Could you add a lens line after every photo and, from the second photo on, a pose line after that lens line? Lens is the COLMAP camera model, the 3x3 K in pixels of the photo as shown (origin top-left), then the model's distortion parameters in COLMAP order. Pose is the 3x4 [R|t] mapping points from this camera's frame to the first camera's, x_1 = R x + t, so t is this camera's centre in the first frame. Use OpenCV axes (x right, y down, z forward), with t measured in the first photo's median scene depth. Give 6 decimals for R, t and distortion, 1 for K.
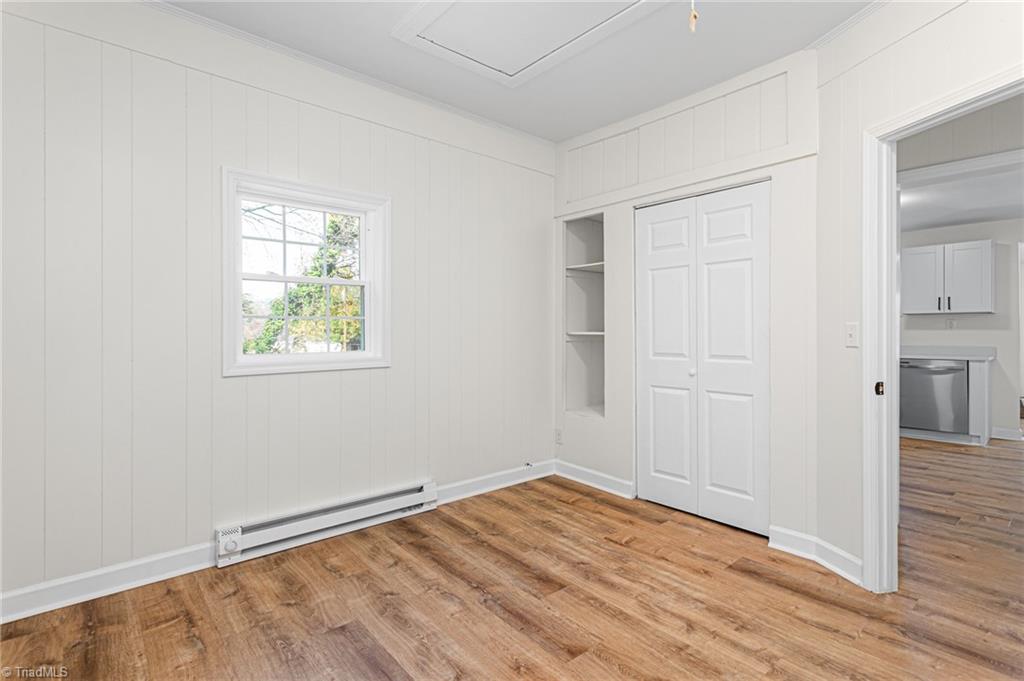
lens RADIAL K [[482.5, 0, 512.9], [0, 482.5, 333.3], [0, 0, 1]] dist [-0.002446, 0.002296]
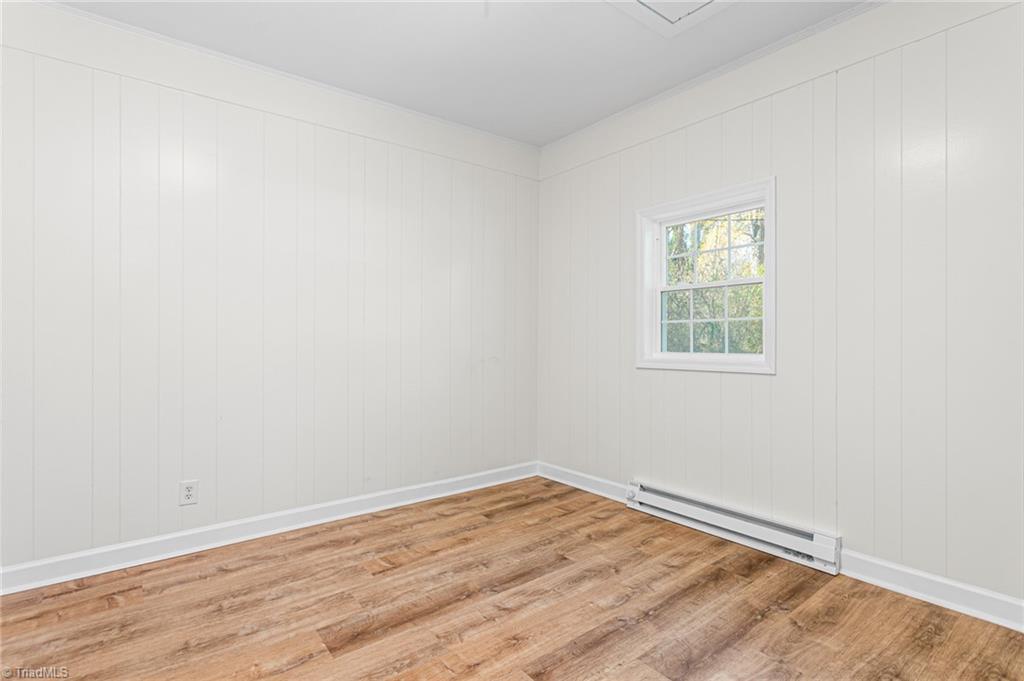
lens RADIAL K [[482.5, 0, 514.9], [0, 482.5, 335.3], [0, 0, 1]] dist [-0.002446, 0.002296]
pose [[-0.011027, -0.004888, -0.999927, 0.780352], [-0.005900, 0.999971, -0.004824, 0.011801], [0.999922, 0.005846, -0.011055, 0.715979]]
